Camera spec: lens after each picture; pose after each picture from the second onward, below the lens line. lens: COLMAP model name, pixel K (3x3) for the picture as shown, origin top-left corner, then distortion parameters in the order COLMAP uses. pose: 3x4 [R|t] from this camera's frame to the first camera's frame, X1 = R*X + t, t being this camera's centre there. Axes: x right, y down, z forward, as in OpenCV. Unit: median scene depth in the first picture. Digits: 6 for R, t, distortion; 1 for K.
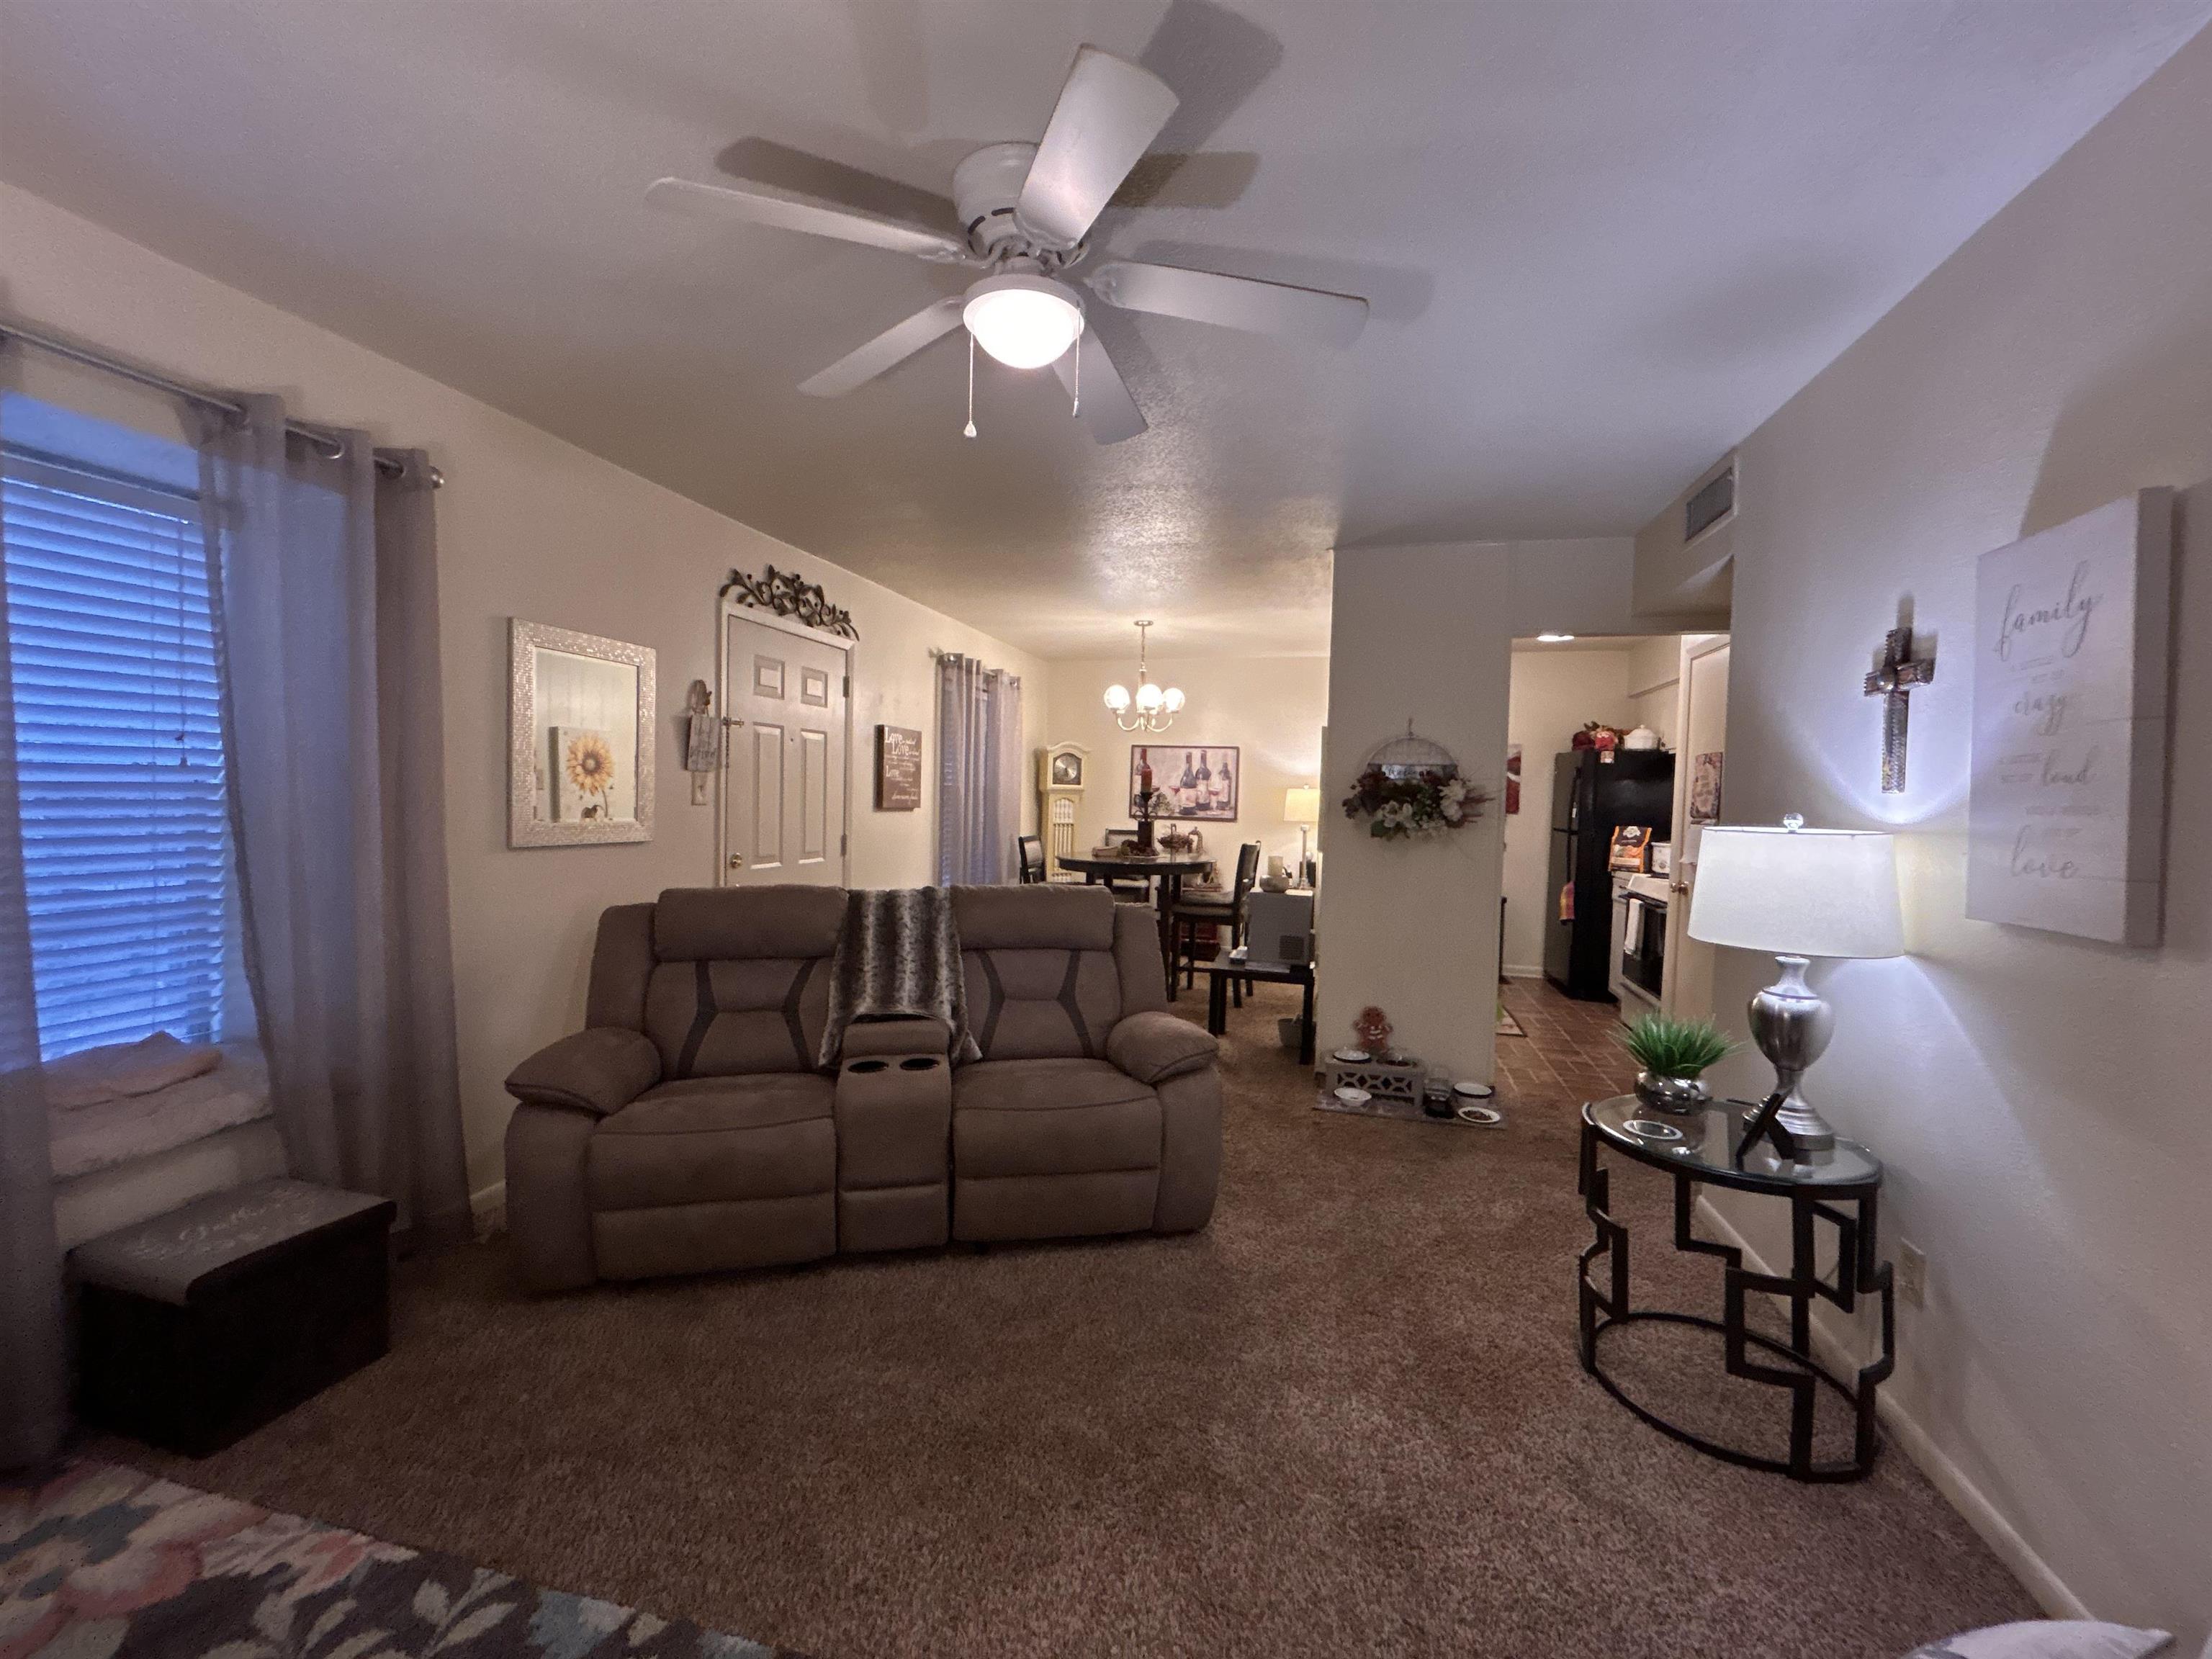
lens RADIAL K [[886.6, 0, 1103.2], [0, 886.6, 826.9], [0, 0, 1]] dist [-0.001514, -0.000388]
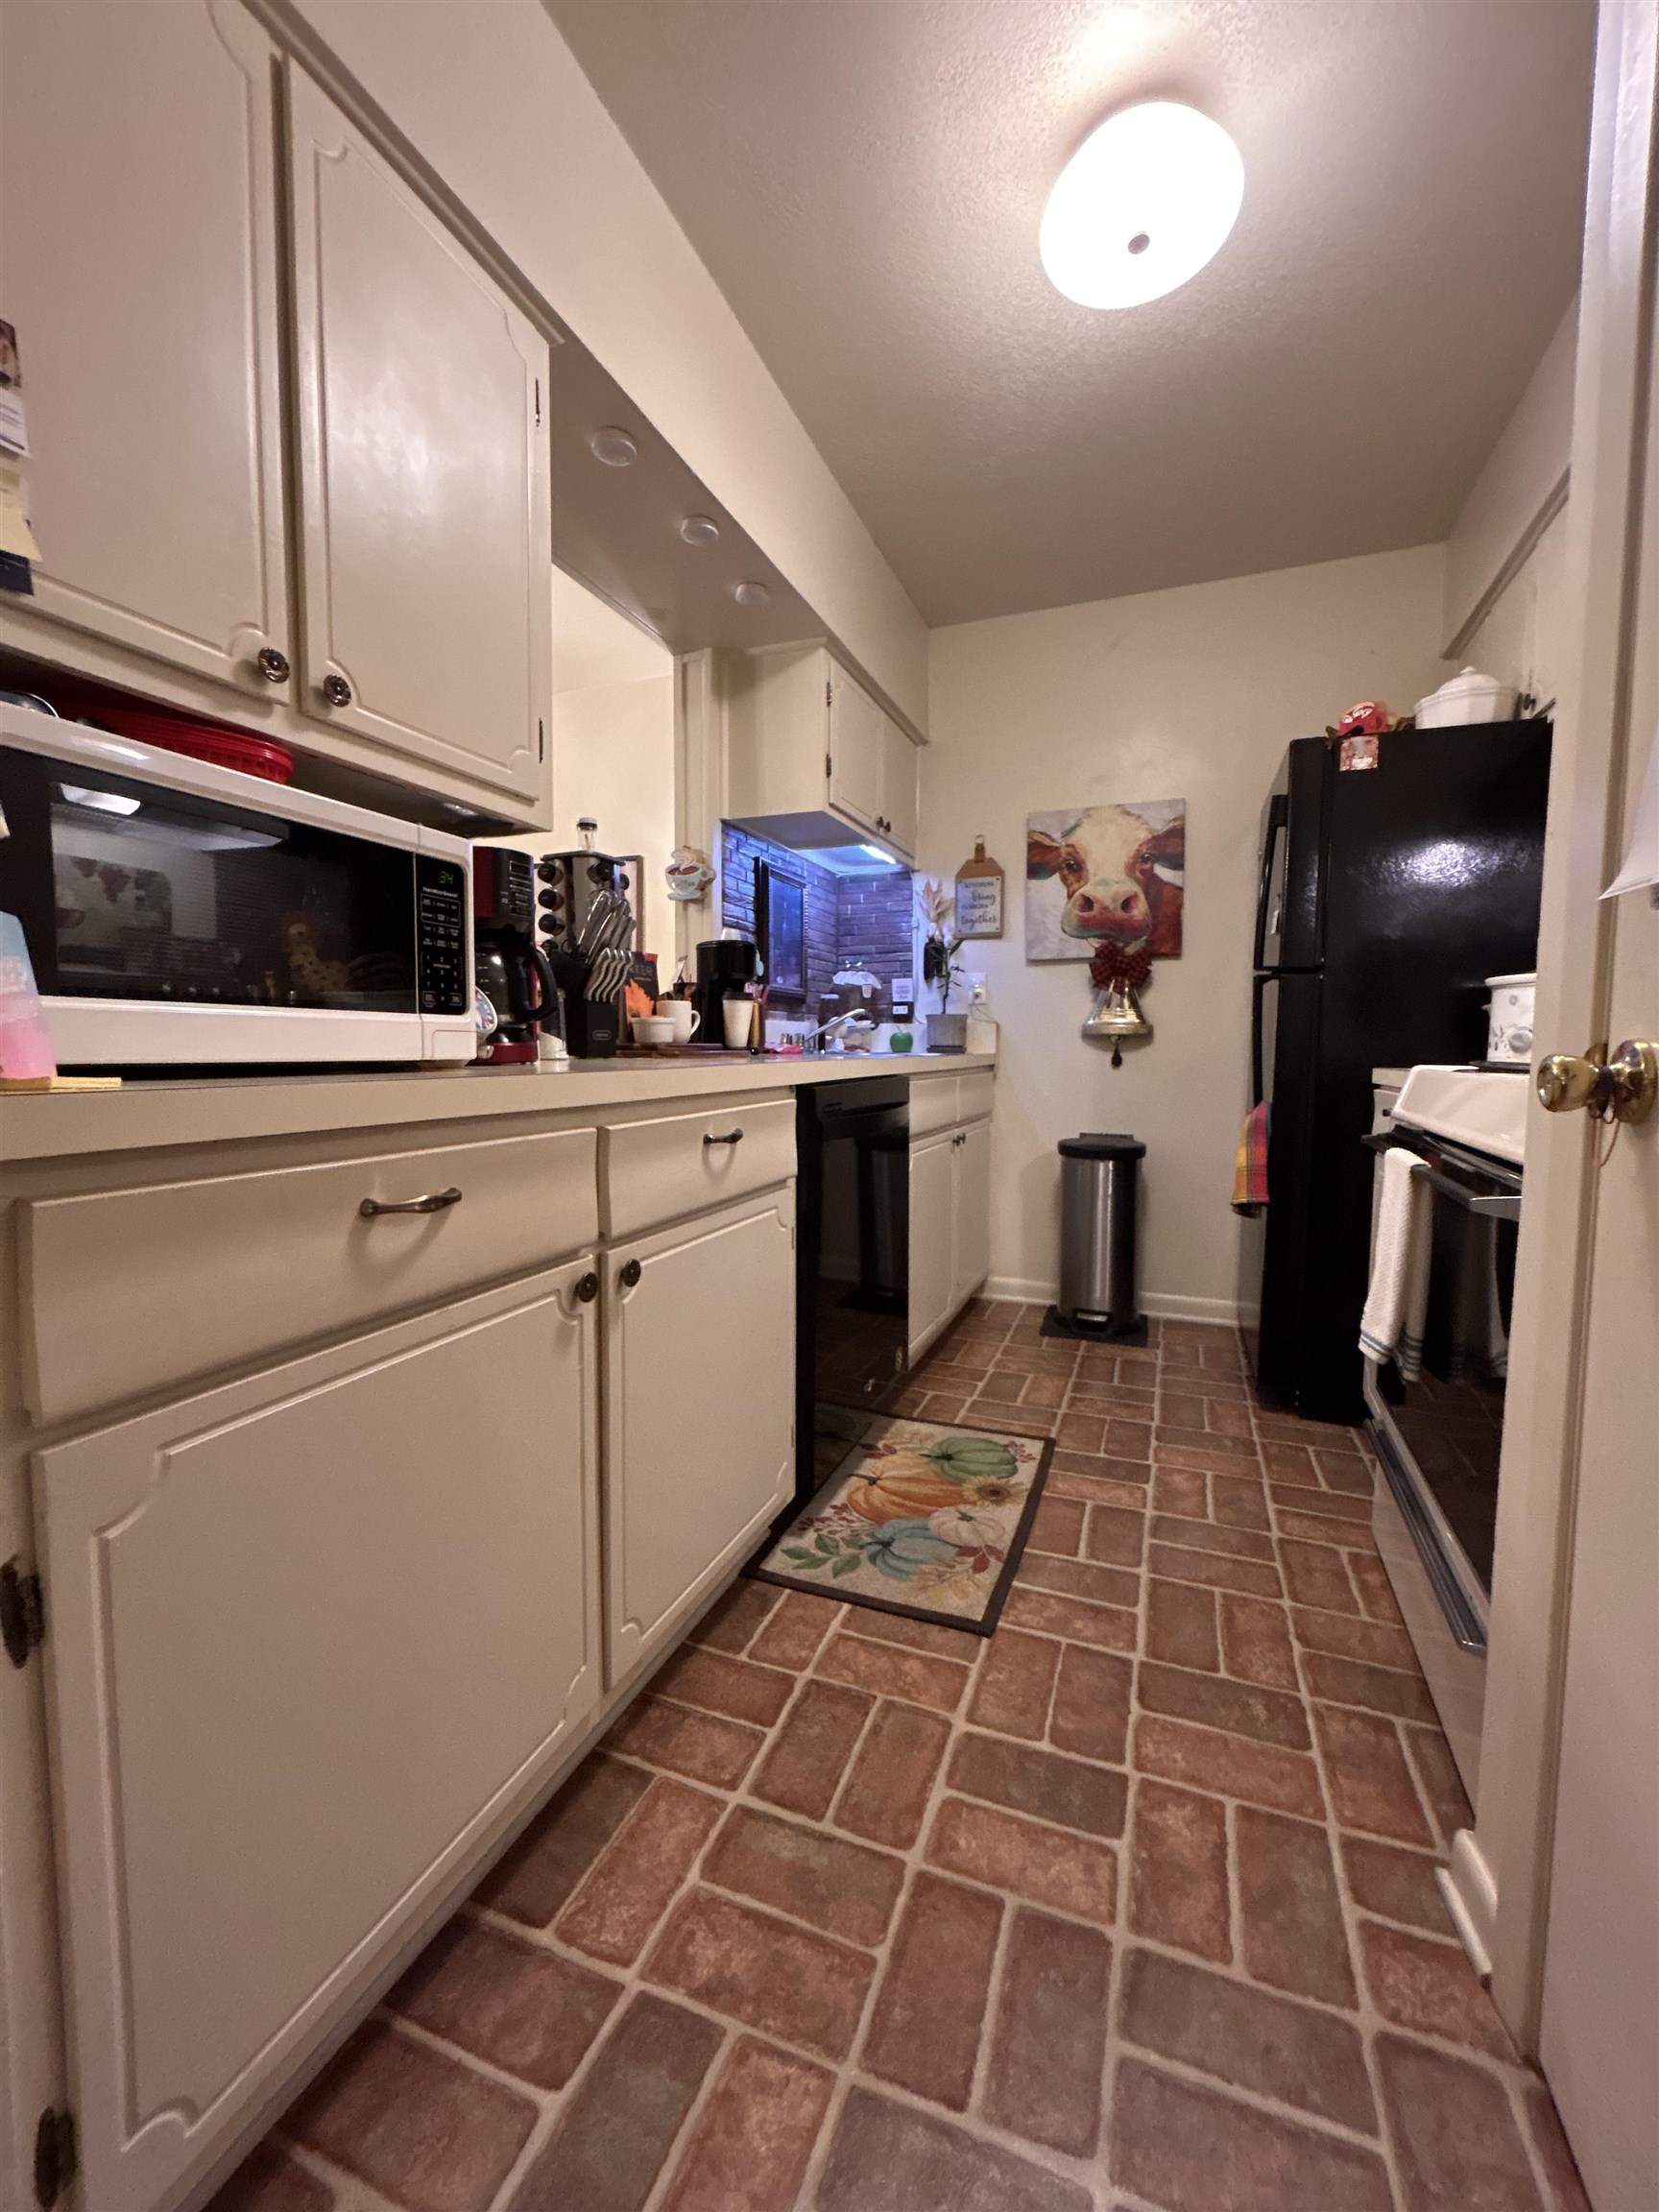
lens RADIAL K [[886.6, 0, 832.0], [0, 886.6, 1106.9], [0, 0, 1]] dist [-0.001514, -0.000388]
pose [[0.992404, -0.008180, -0.122748, 0.399821], [0.012146, 0.999427, 0.031598, 0.049809], [0.122420, -0.032849, 0.991935, 0.613606]]
